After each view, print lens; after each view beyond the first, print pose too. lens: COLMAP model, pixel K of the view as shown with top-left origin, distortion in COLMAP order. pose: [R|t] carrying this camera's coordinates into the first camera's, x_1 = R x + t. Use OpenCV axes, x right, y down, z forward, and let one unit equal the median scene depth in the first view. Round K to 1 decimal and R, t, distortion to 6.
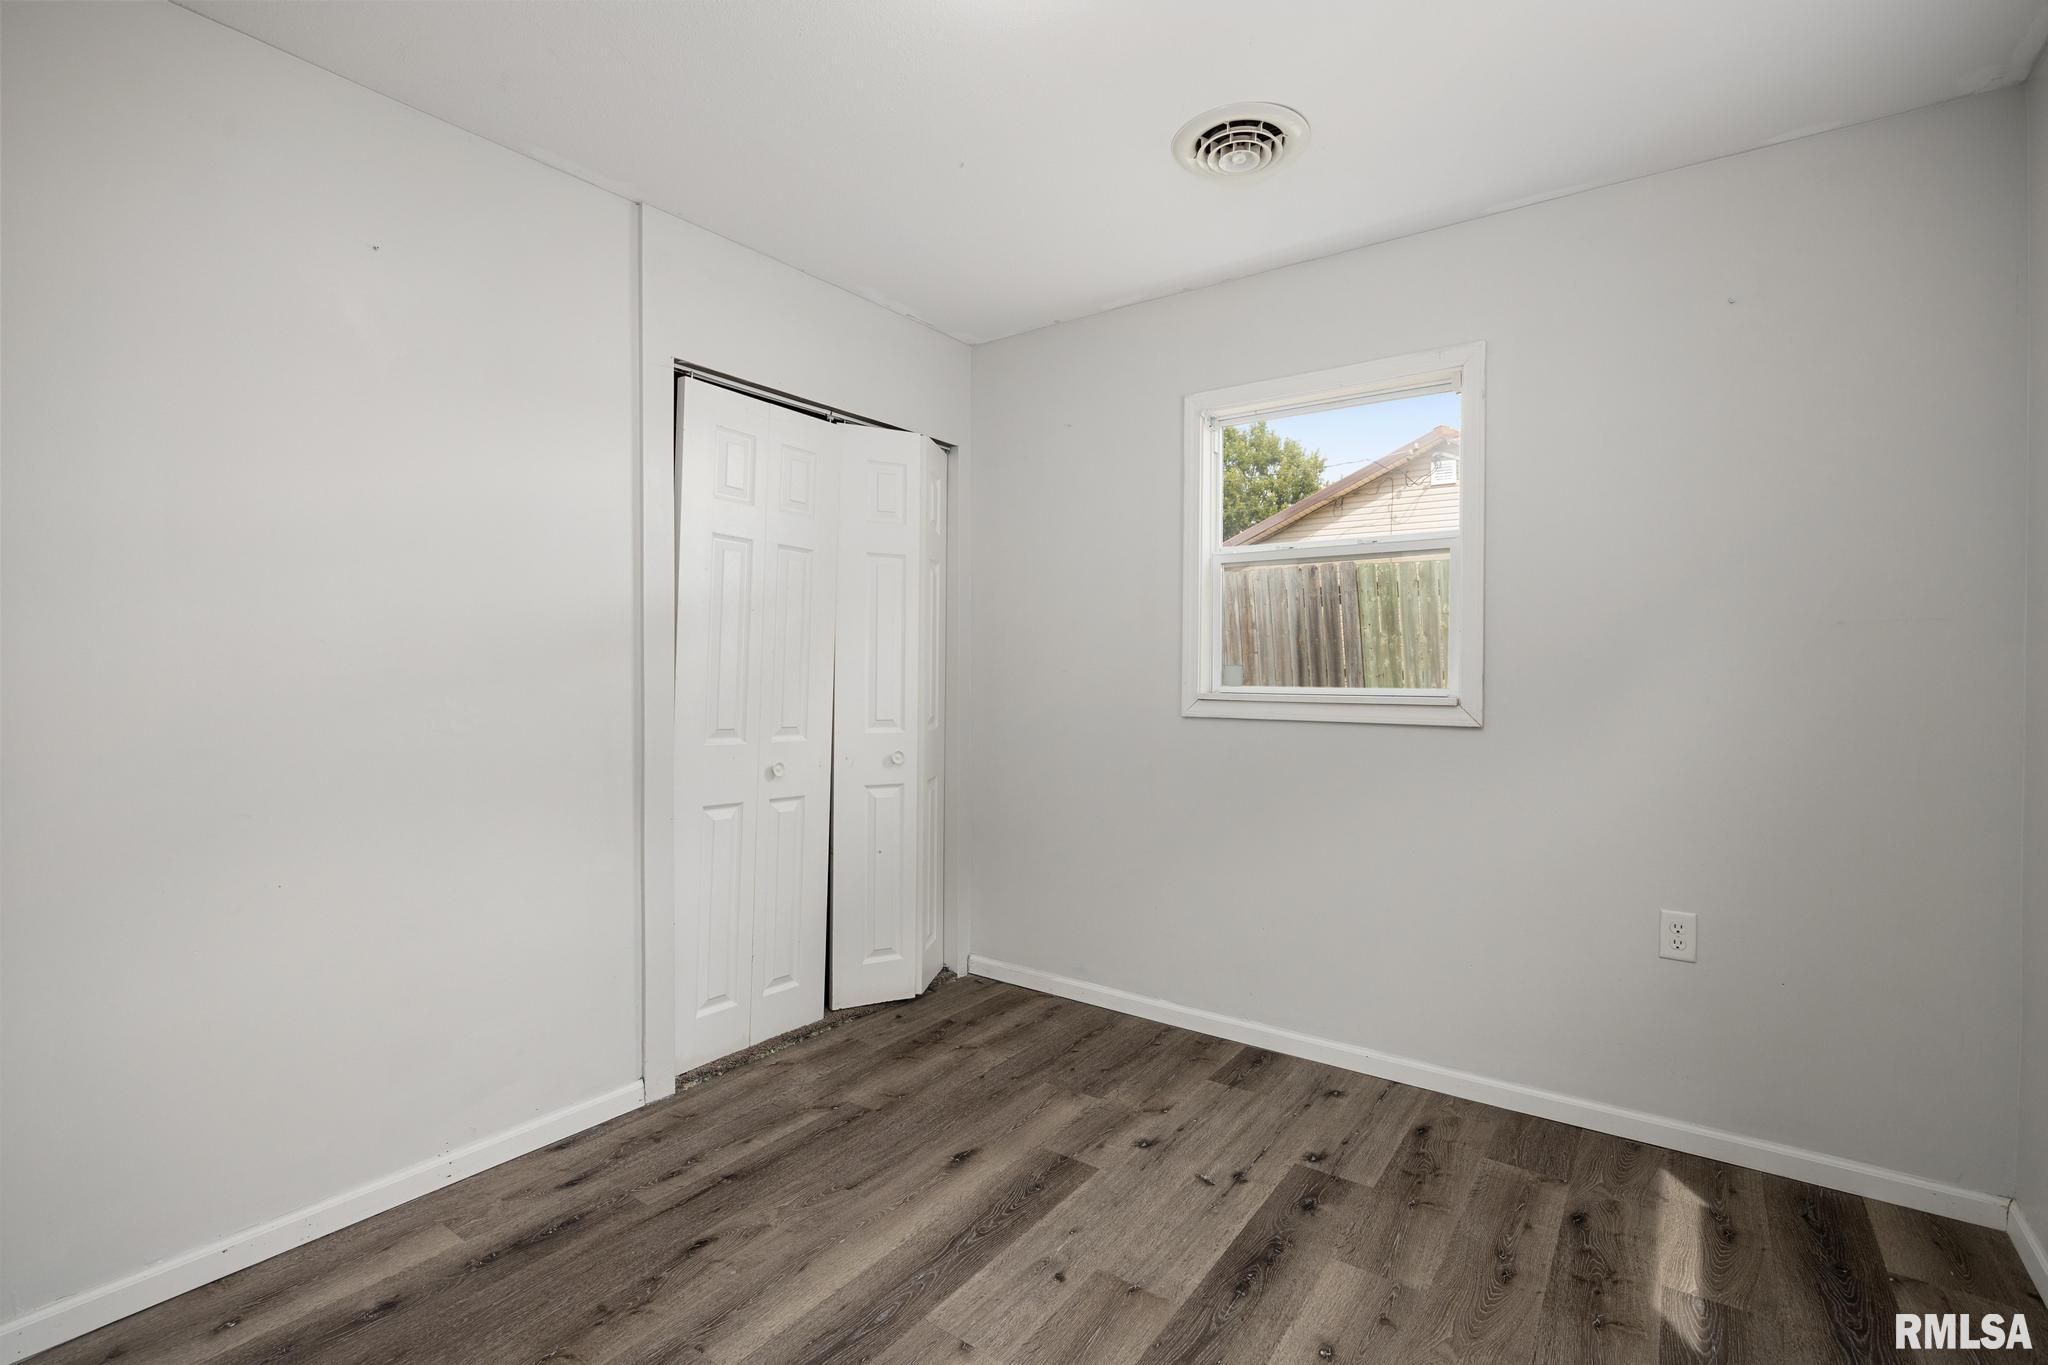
lens RADIAL K [[939.5, 0, 1020.7], [0, 939.5, 674.5], [0, 0, 1]] dist [-0.010064, -0.000137]
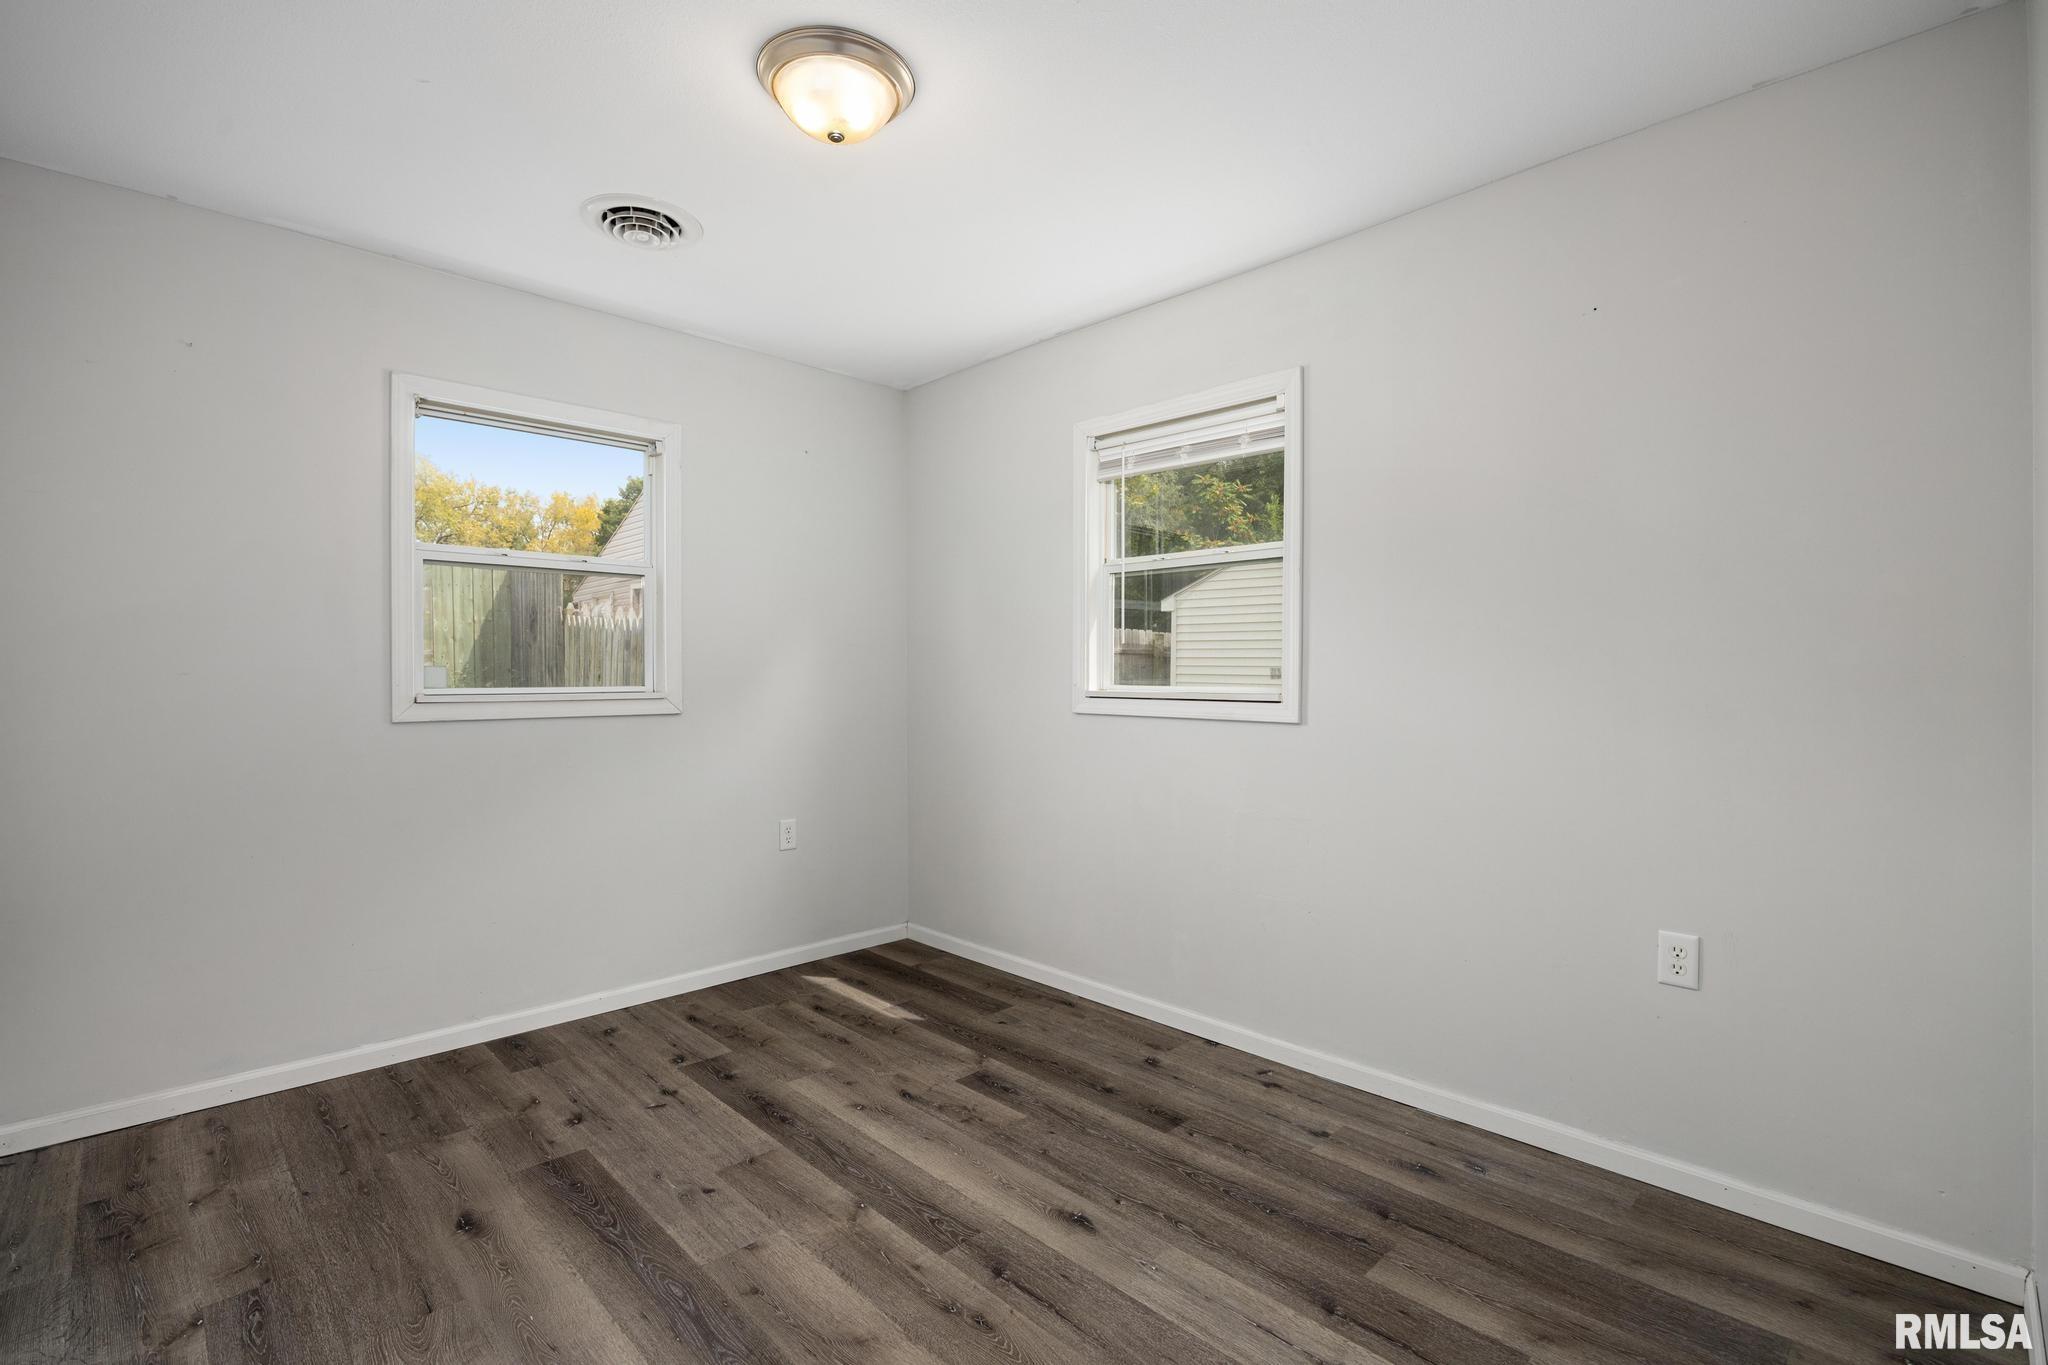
lens RADIAL K [[939.5, 0, 1014.9], [0, 939.5, 670.9], [0, 0, 1]] dist [-0.010064, -0.000137]
pose [[0.163760, -0.001341, 0.986499, -0.836595], [0.005078, 0.999987, 0.000516, -0.003990], [-0.986487, 0.004925, 0.163765, 0.340618]]
